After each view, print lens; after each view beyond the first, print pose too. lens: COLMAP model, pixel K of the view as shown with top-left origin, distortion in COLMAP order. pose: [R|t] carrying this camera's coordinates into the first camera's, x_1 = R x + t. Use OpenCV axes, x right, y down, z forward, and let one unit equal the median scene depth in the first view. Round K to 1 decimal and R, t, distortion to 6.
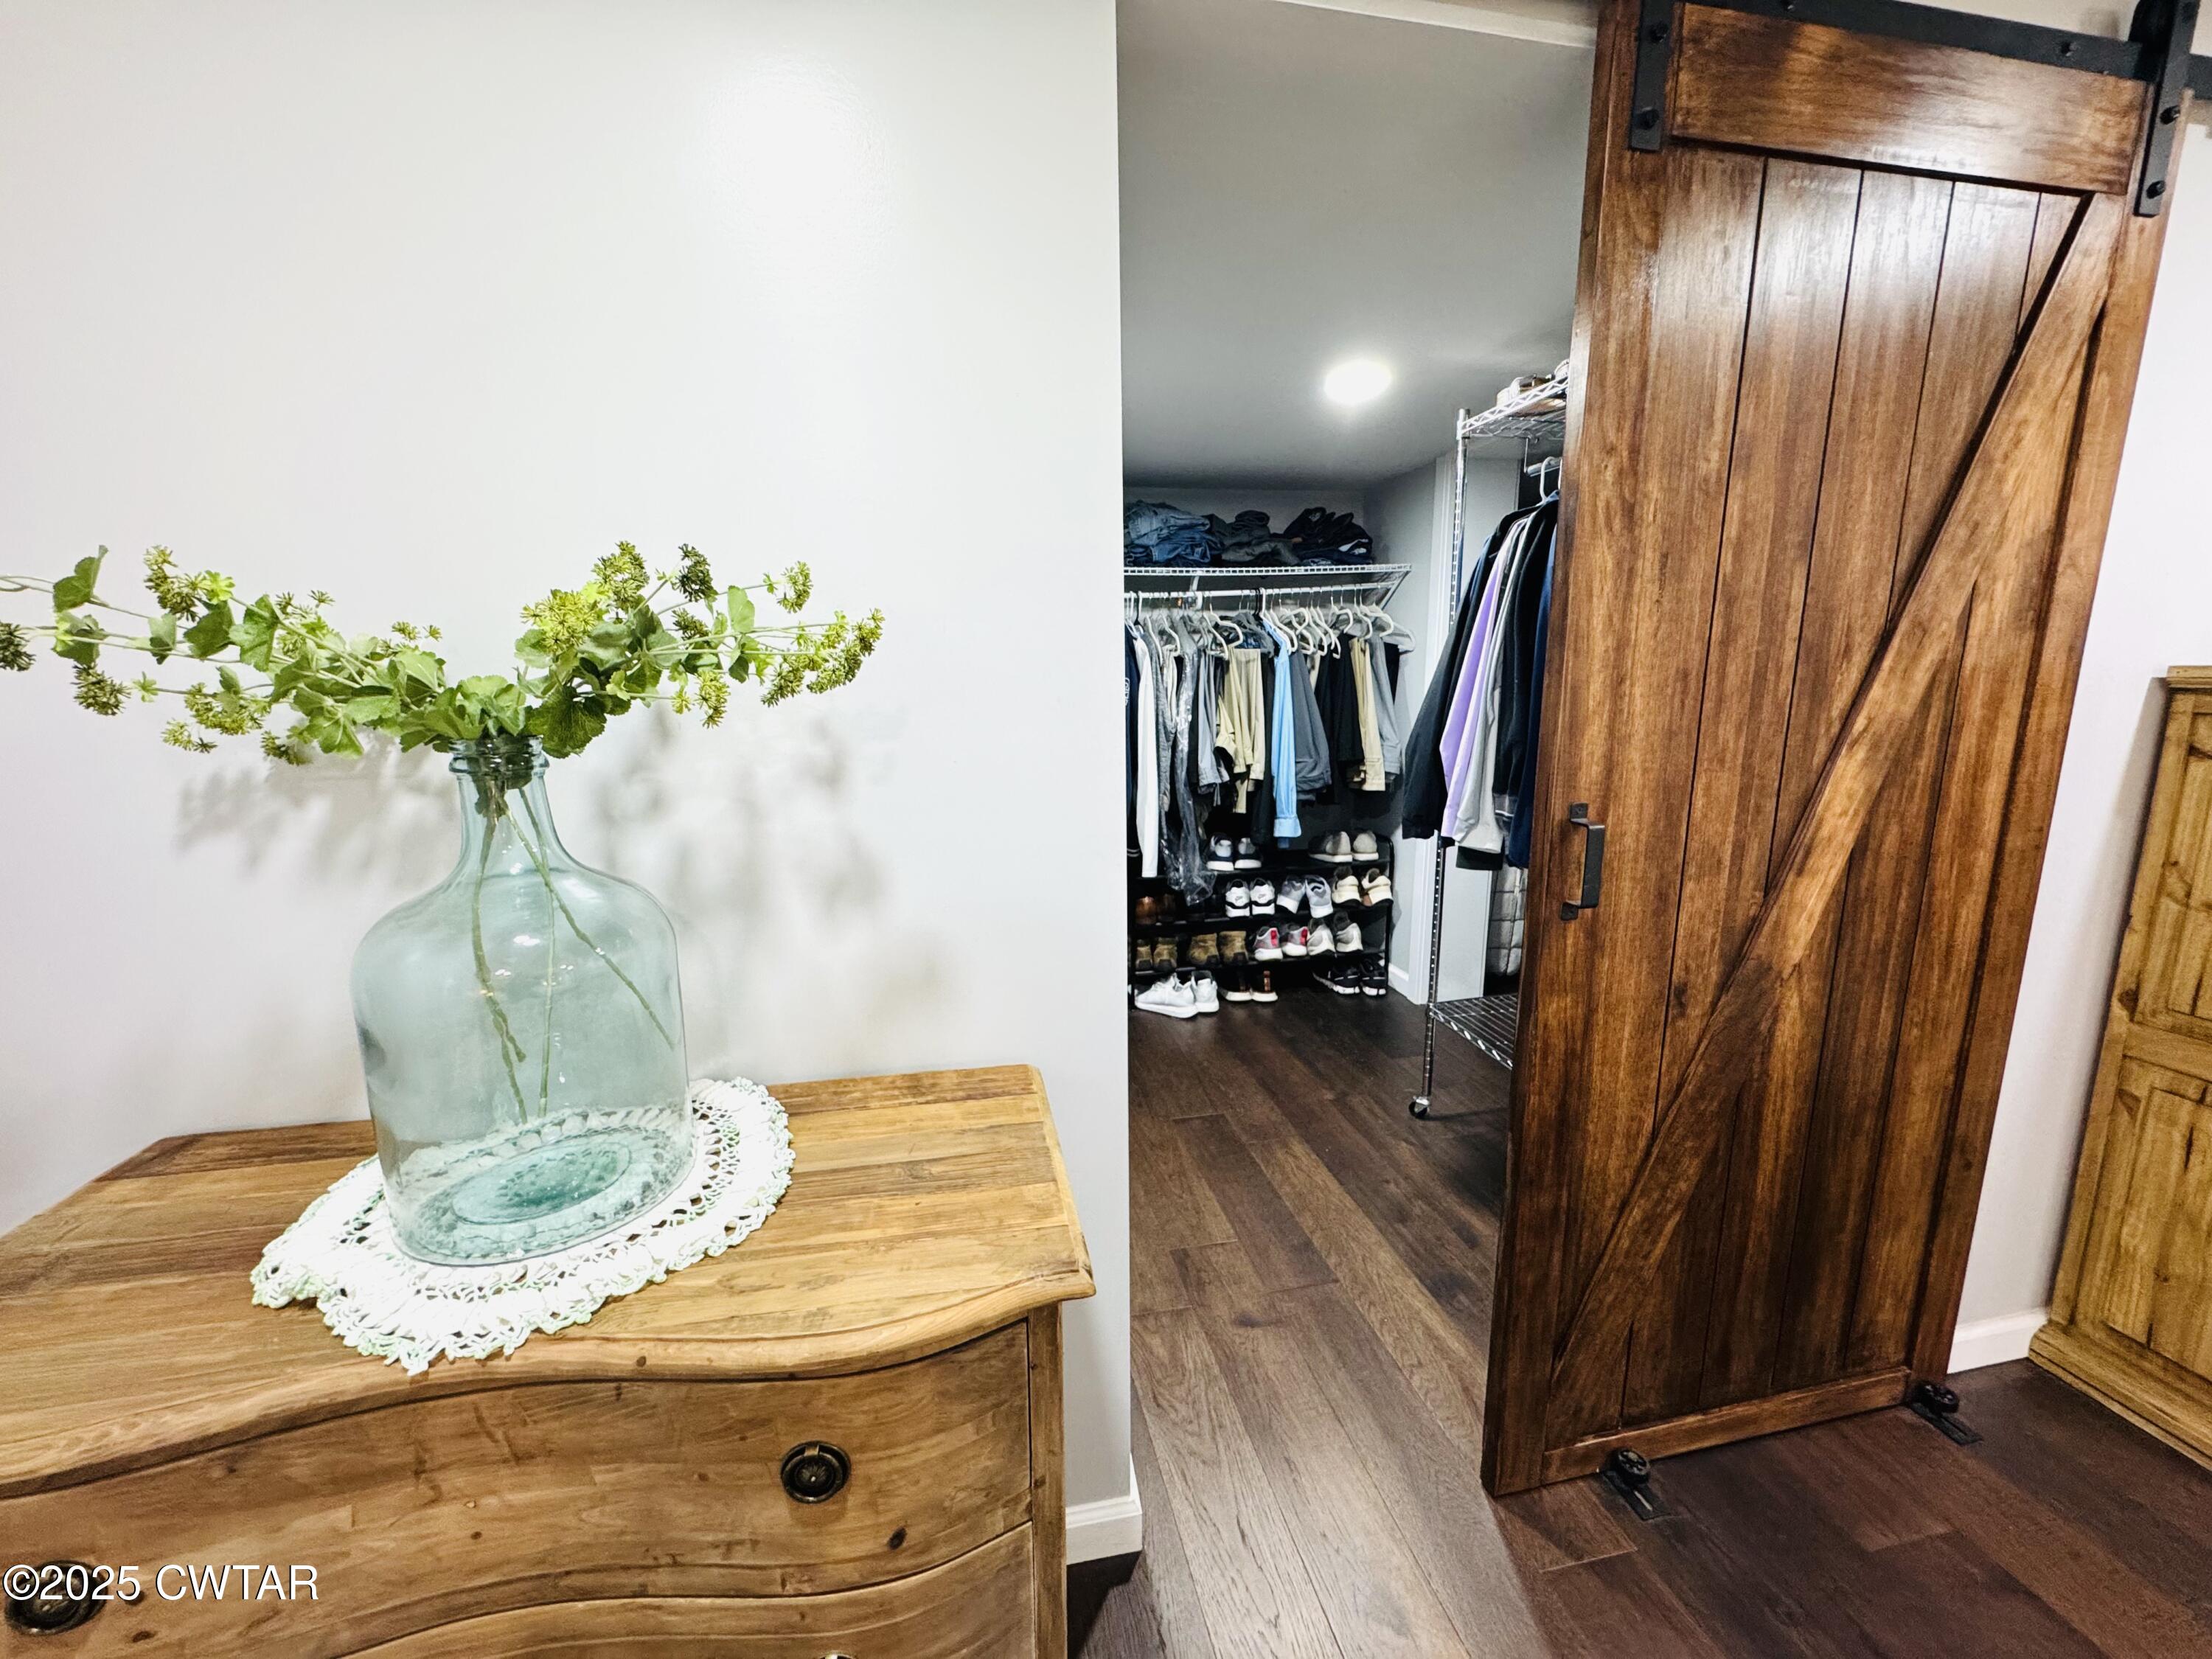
lens RADIAL K [[886.3, 0, 1110.4], [0, 886.3, 819.0], [0, 0, 1]] dist [-0.002957, 0.000854]
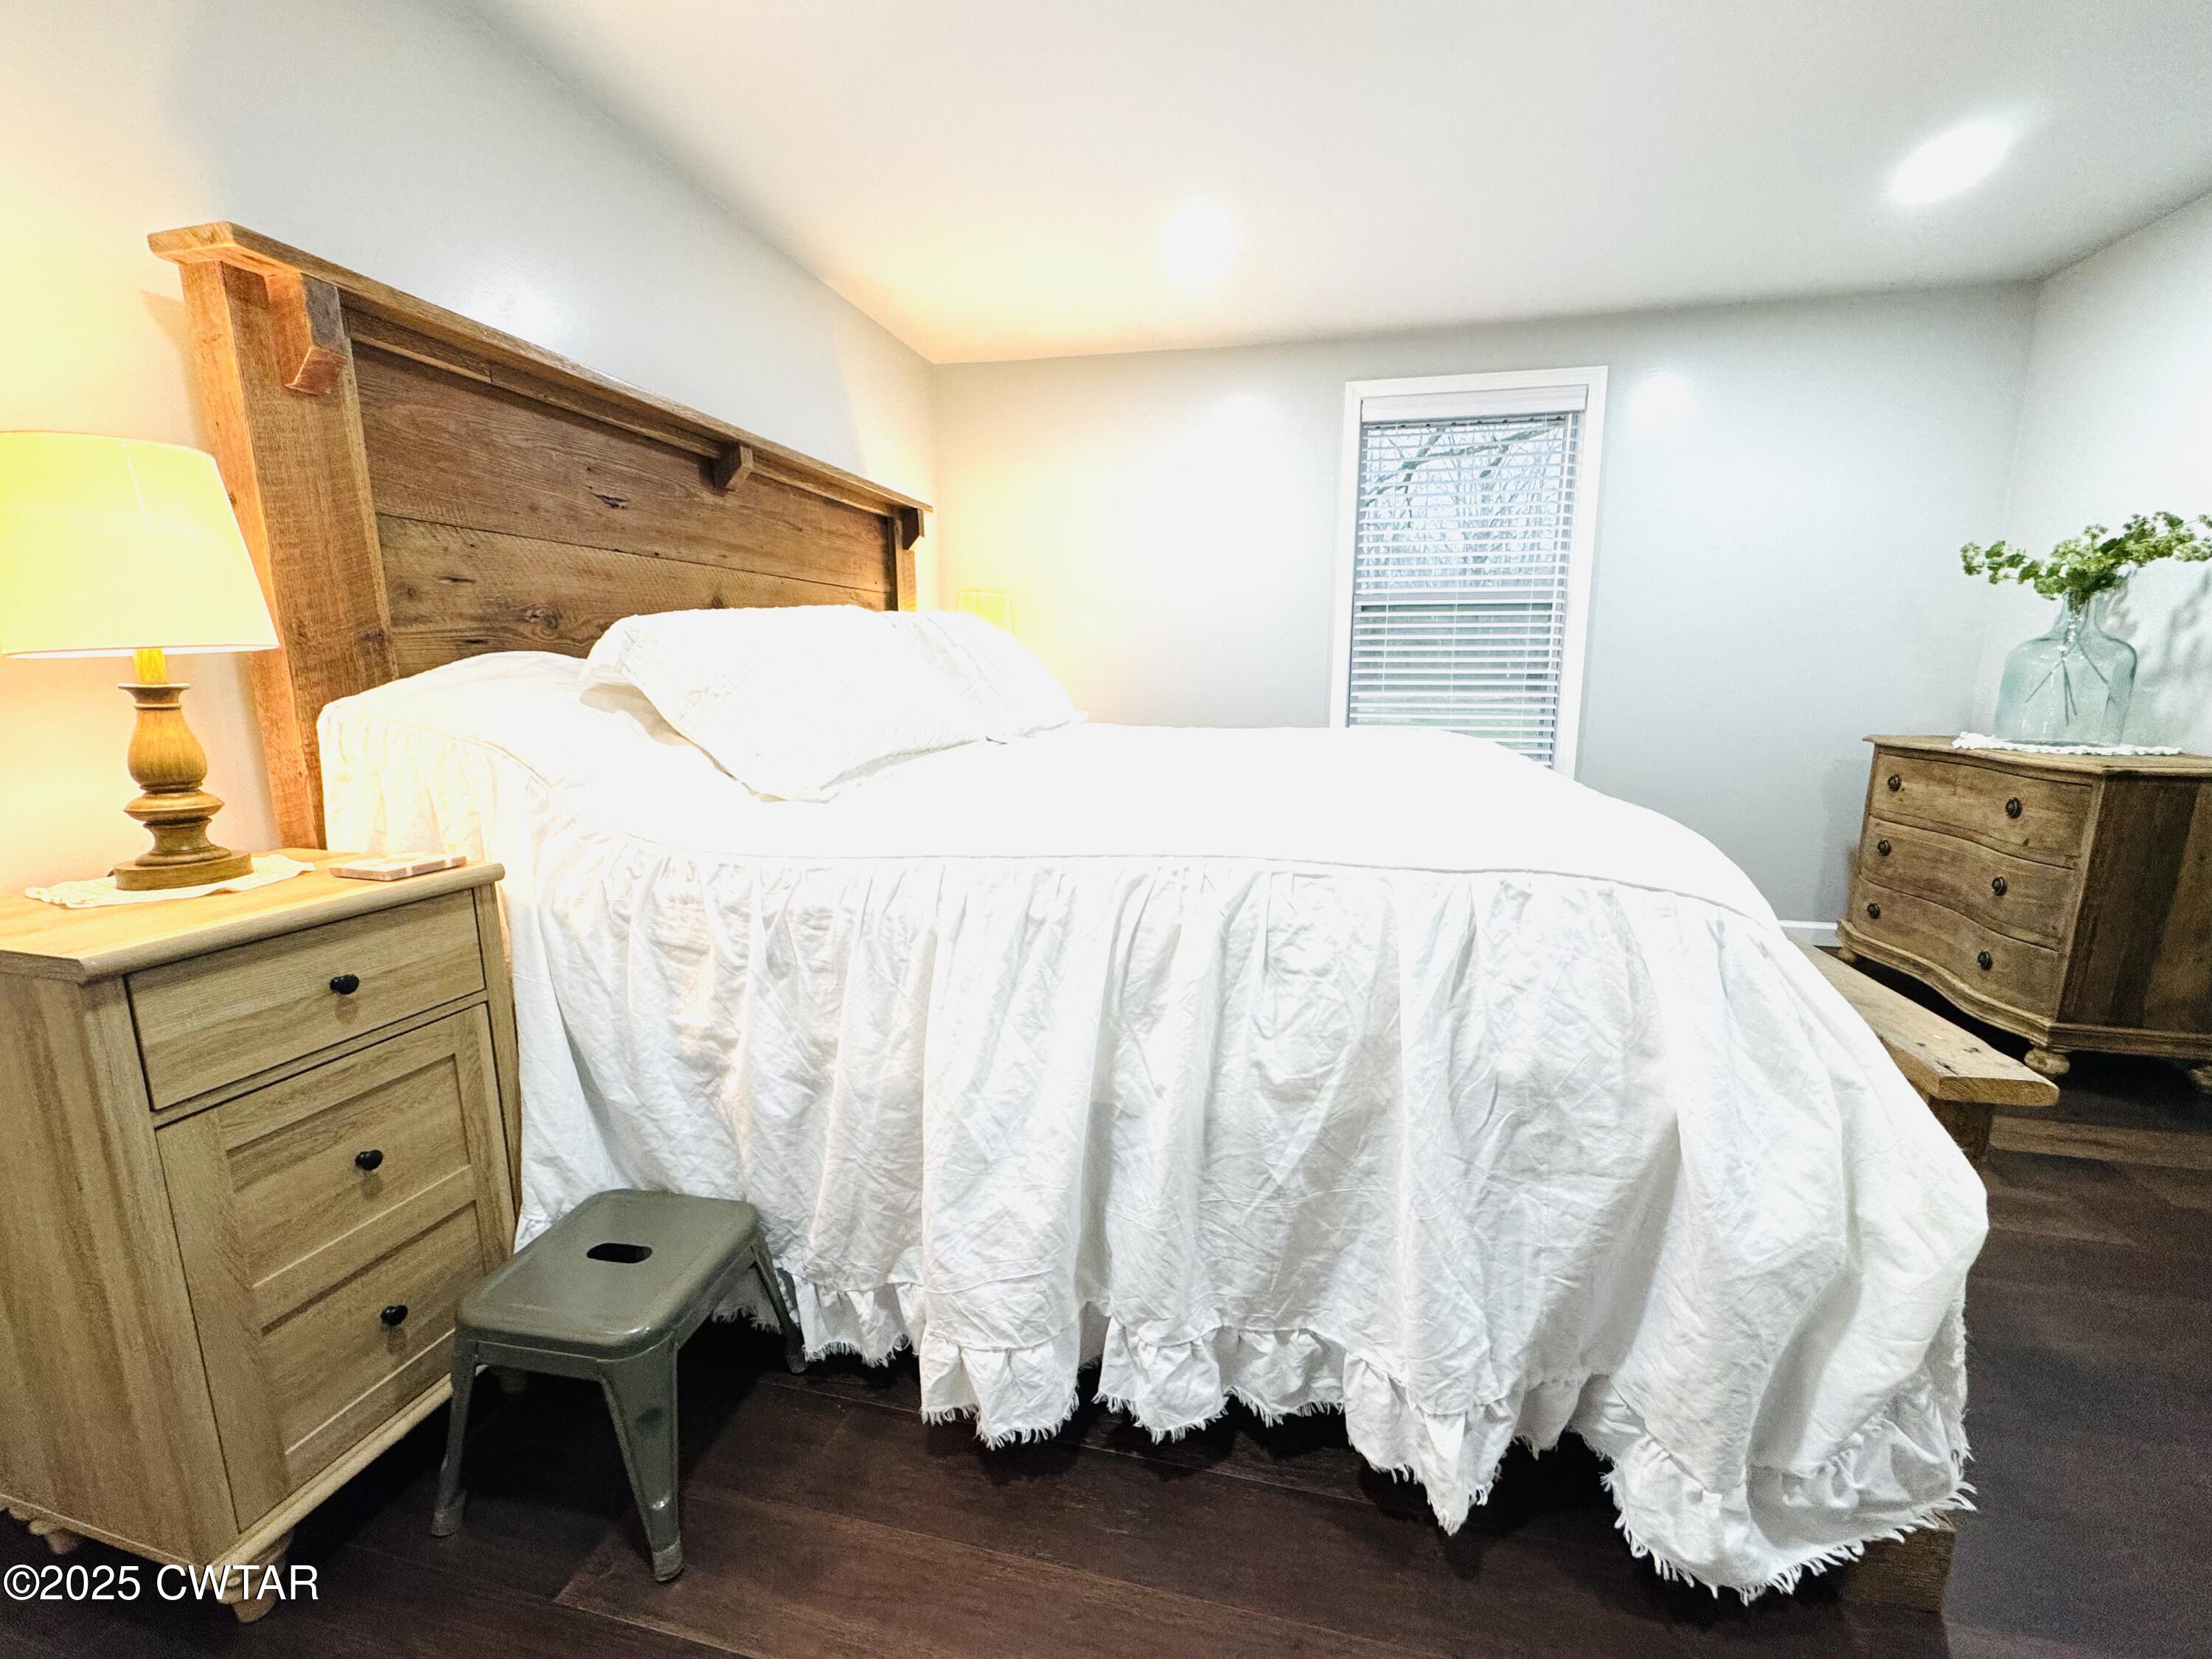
lens RADIAL K [[886.3, 0, 1097.8], [0, 886.3, 828.8], [0, 0, 1]] dist [-0.002957, 0.000854]
pose [[-0.448620, 0.150284, -0.880996, 2.850084], [-0.167996, 0.954008, 0.248286, 0.408121], [0.877791, 0.259390, -0.402740, -0.425596]]
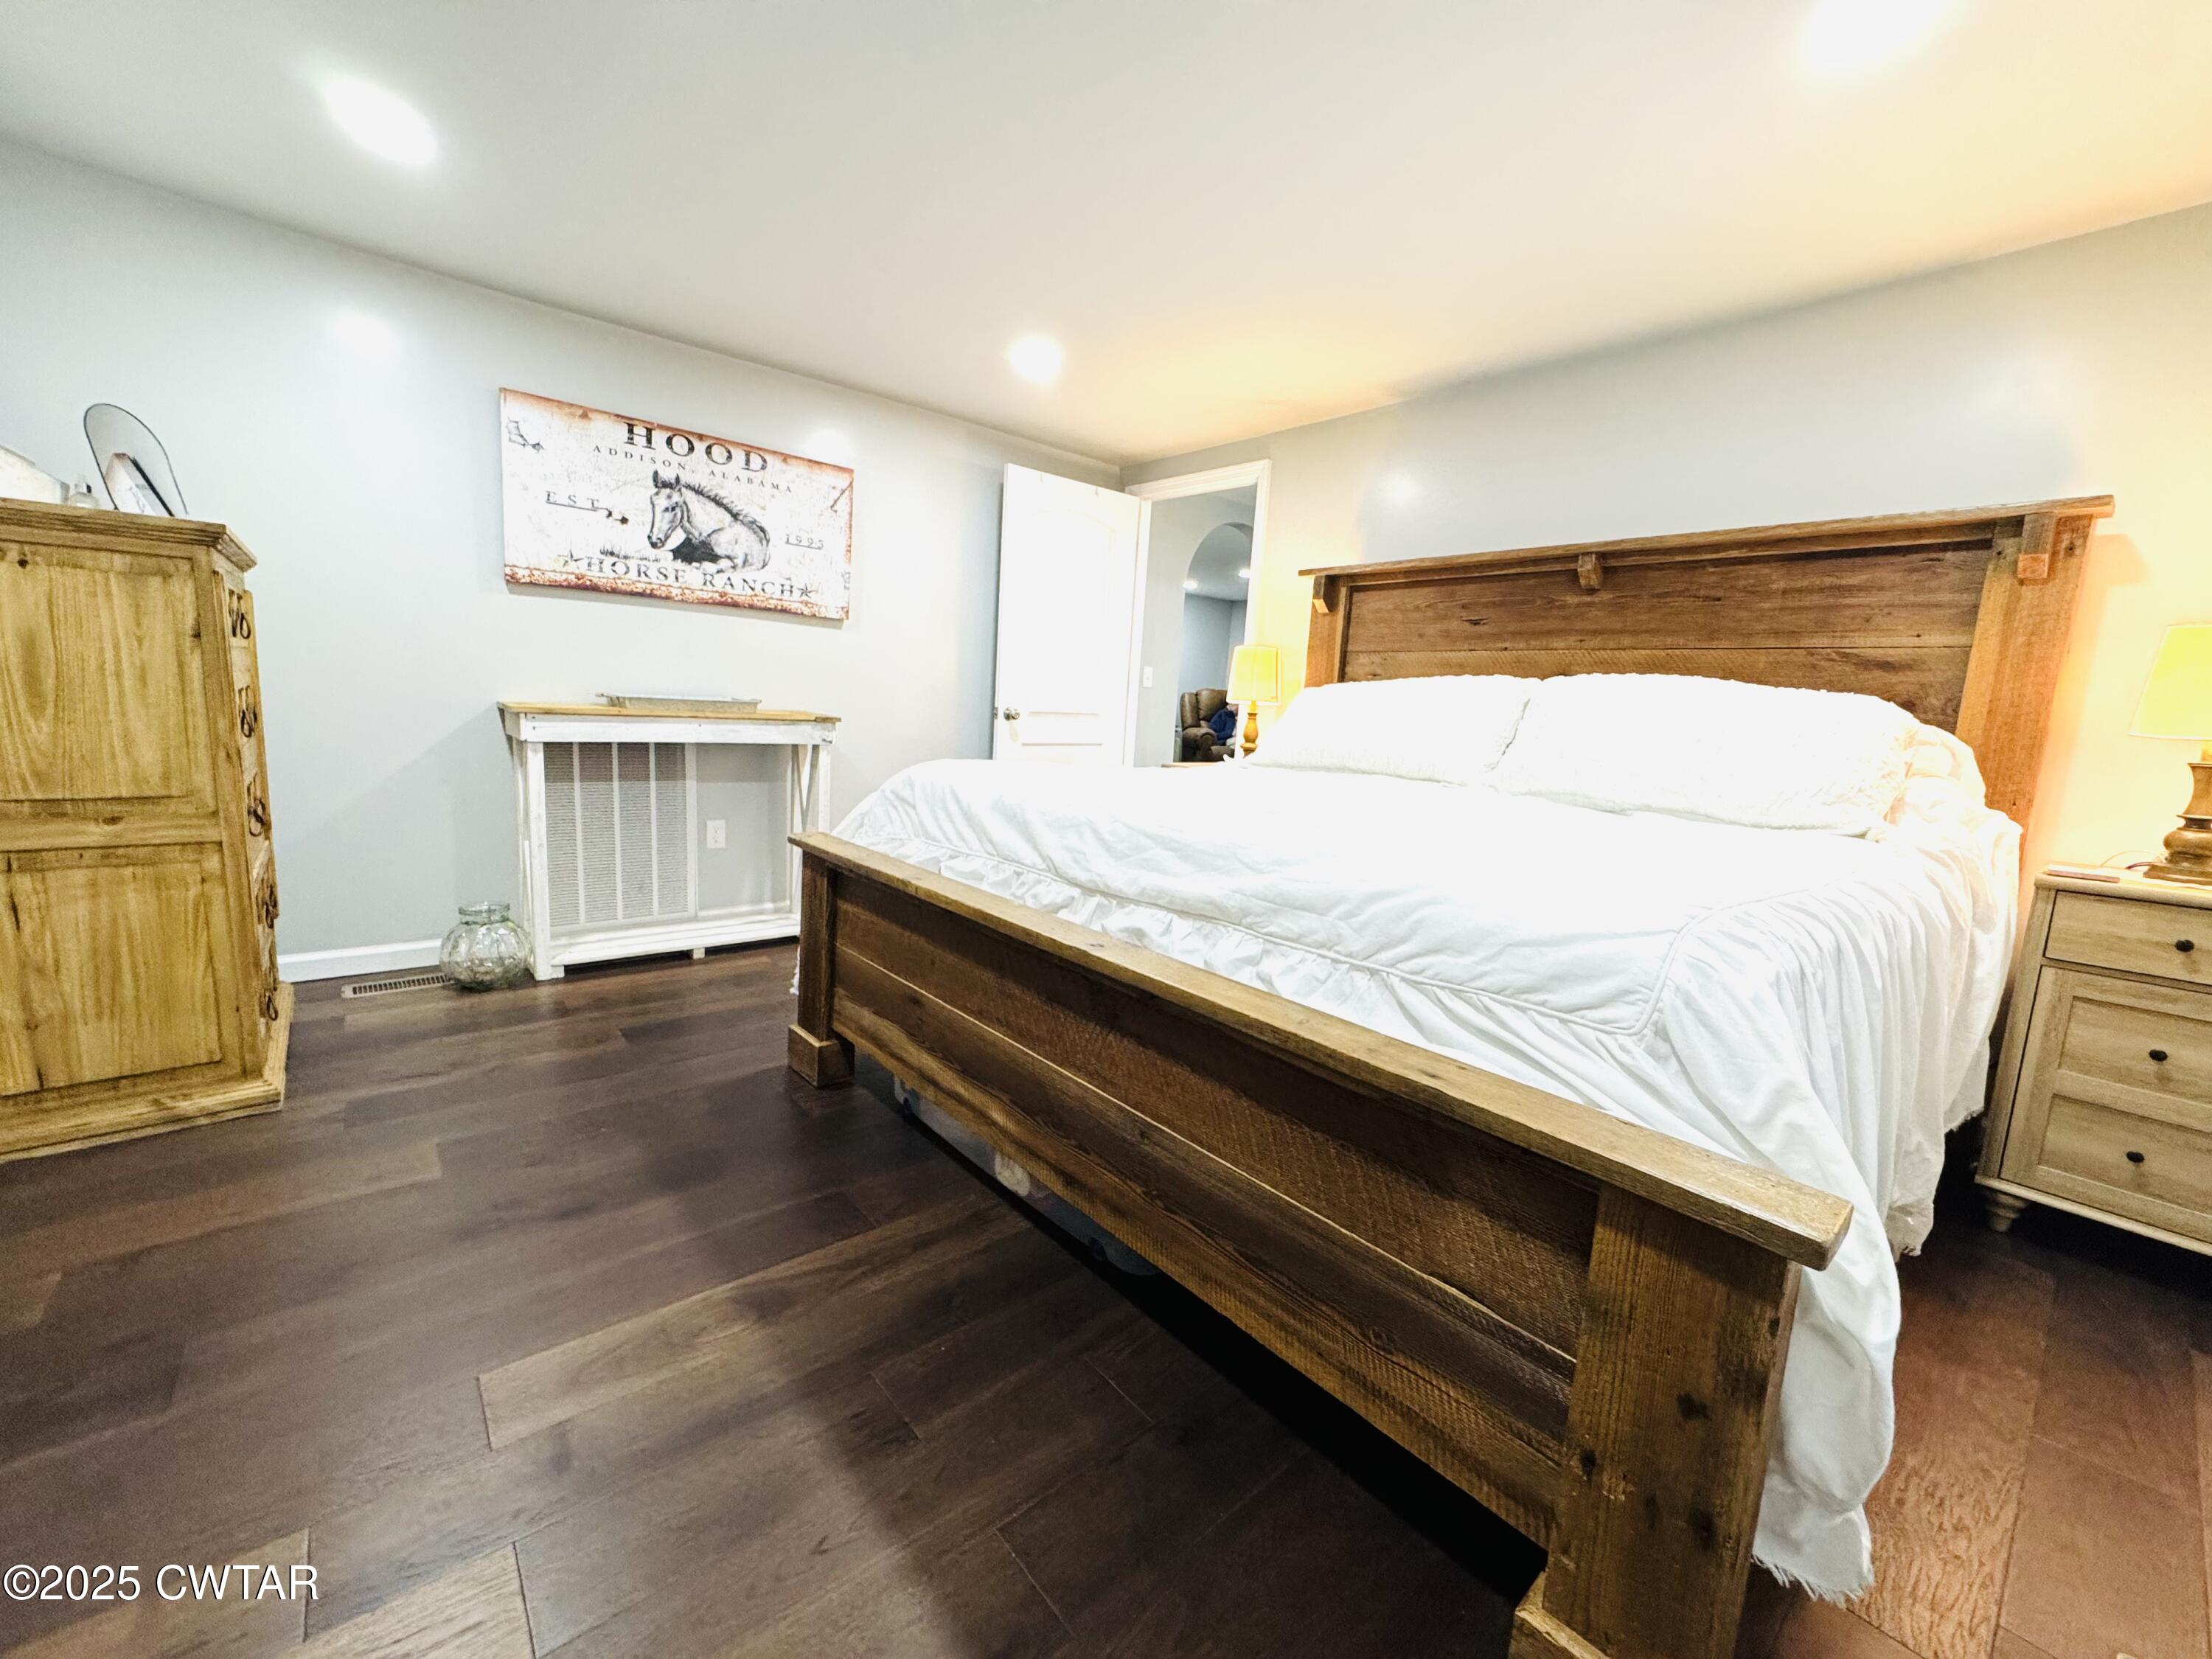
lens RADIAL K [[886.3, 0, 1113.6], [0, 886.3, 824.0], [0, 0, 1]] dist [-0.002957, 0.000854]
pose [[-0.467422, -0.160059, 0.869424, -0.899766], [0.089798, 0.969790, 0.226814, 0.244776], [-0.879462, 0.184090, -0.438929, 0.417424]]
